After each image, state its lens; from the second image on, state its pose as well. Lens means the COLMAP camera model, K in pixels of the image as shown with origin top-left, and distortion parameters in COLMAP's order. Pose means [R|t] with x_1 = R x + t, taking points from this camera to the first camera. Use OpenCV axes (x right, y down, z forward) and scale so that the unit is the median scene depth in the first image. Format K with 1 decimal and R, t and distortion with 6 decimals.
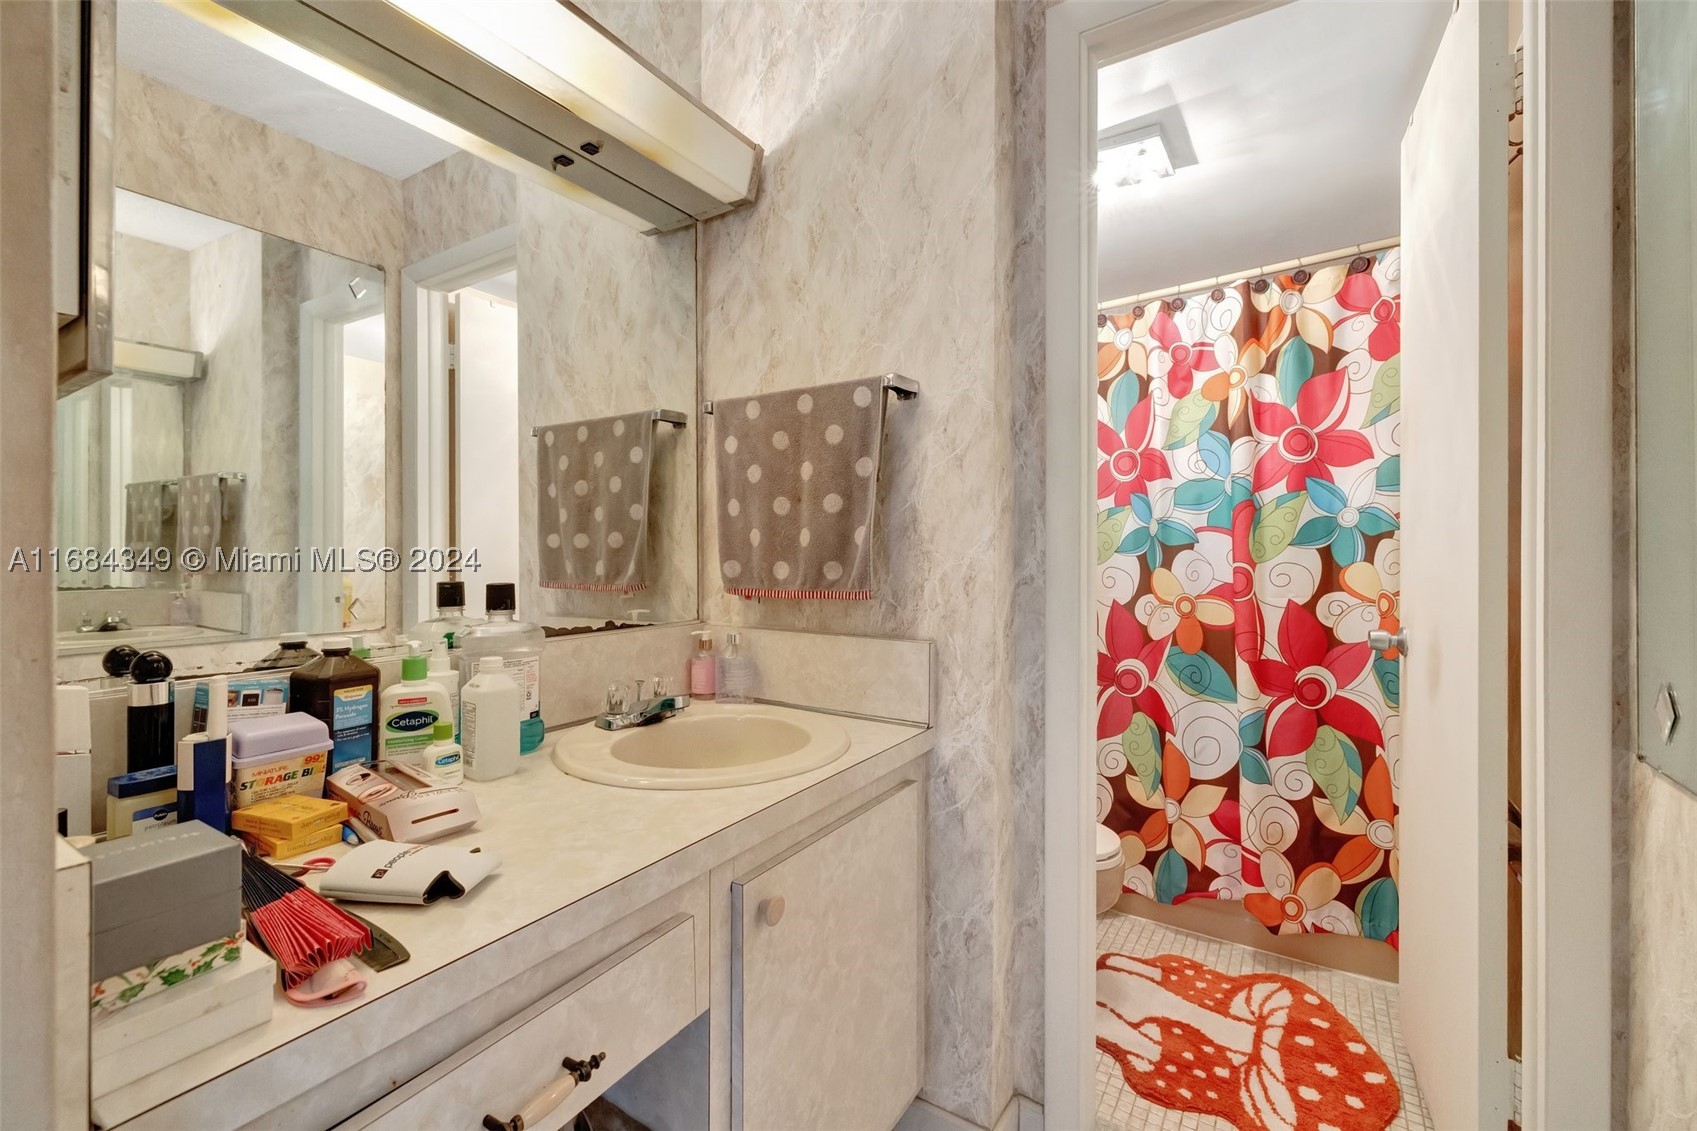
lens RADIAL K [[739.1, 0, 841.3], [0, 739.1, 549.7], [0, 0, 1]] dist [0.003959, 0.000093]
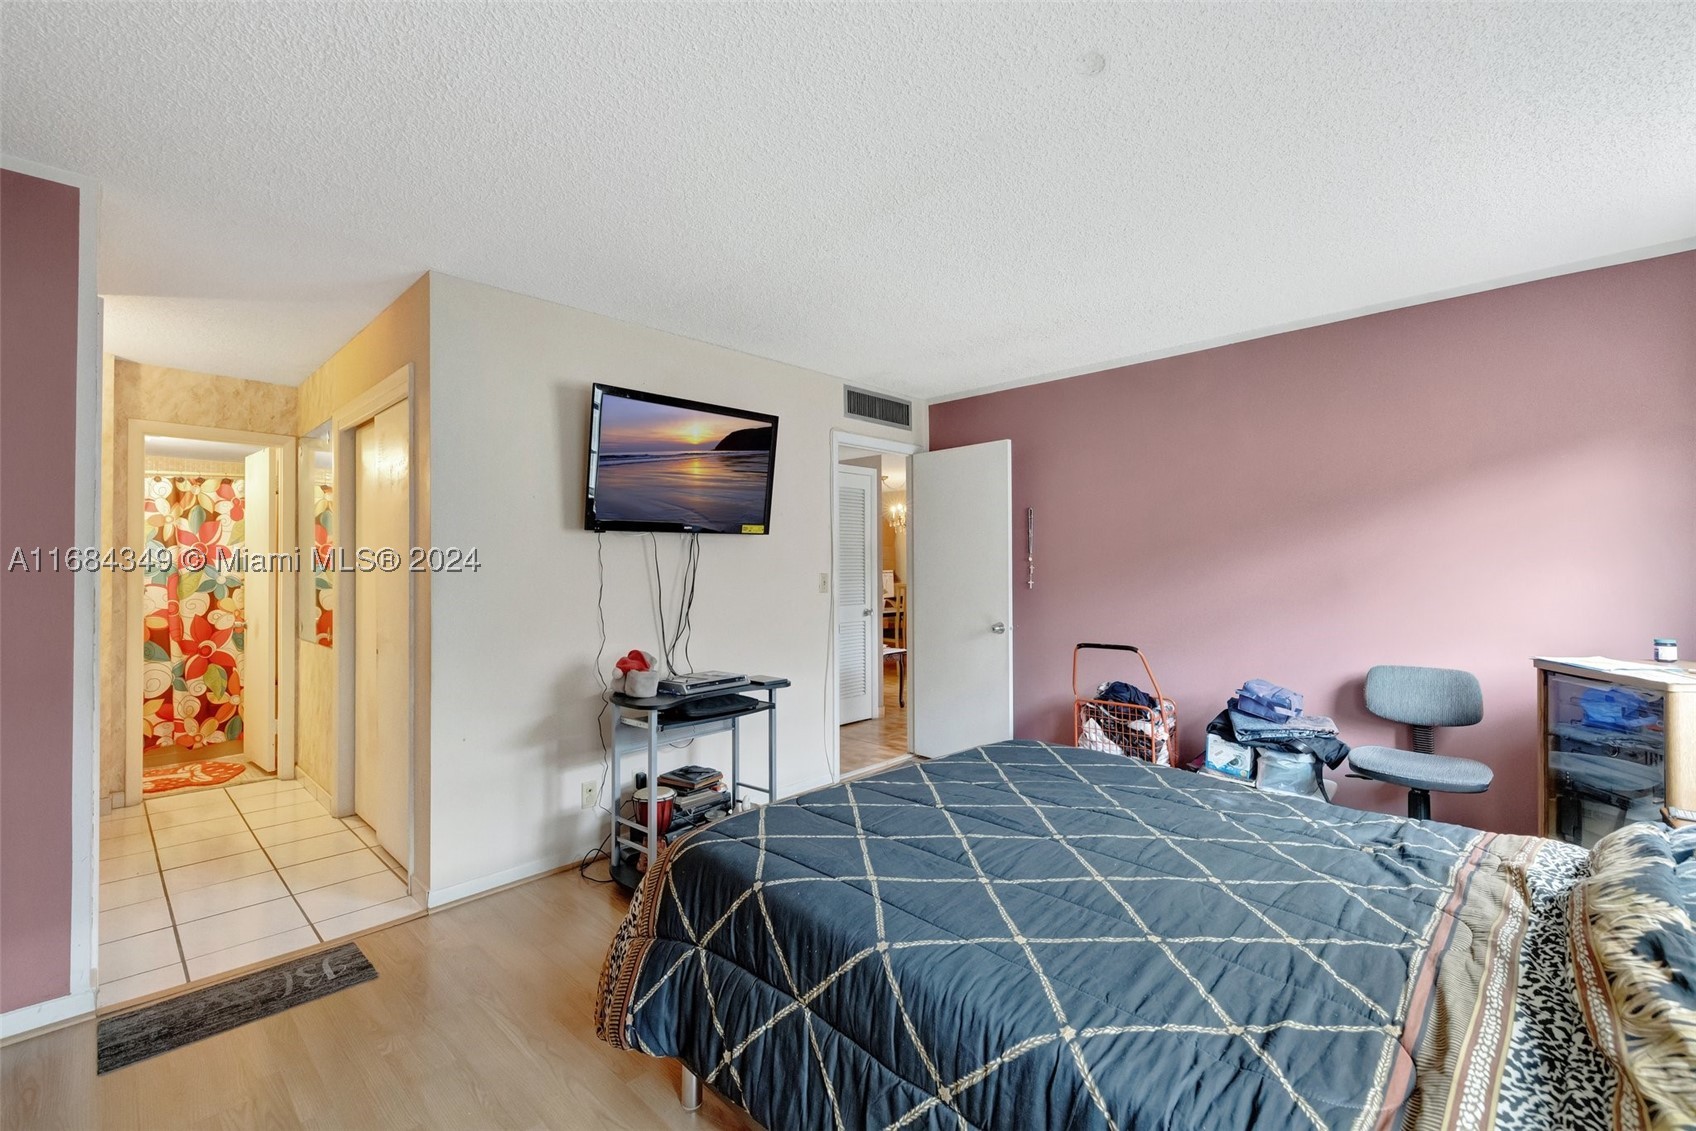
lens RADIAL K [[738.7, 0, 846.4], [0, 738.7, 559.7], [0, 0, 1]] dist [0.003959, 0.000093]
pose [[0.208324, 0.007390, 0.978032, -1.332838], [0.003592, 0.999959, -0.008320, -0.084453], [-0.978053, 0.005247, 0.208289, -1.599419]]
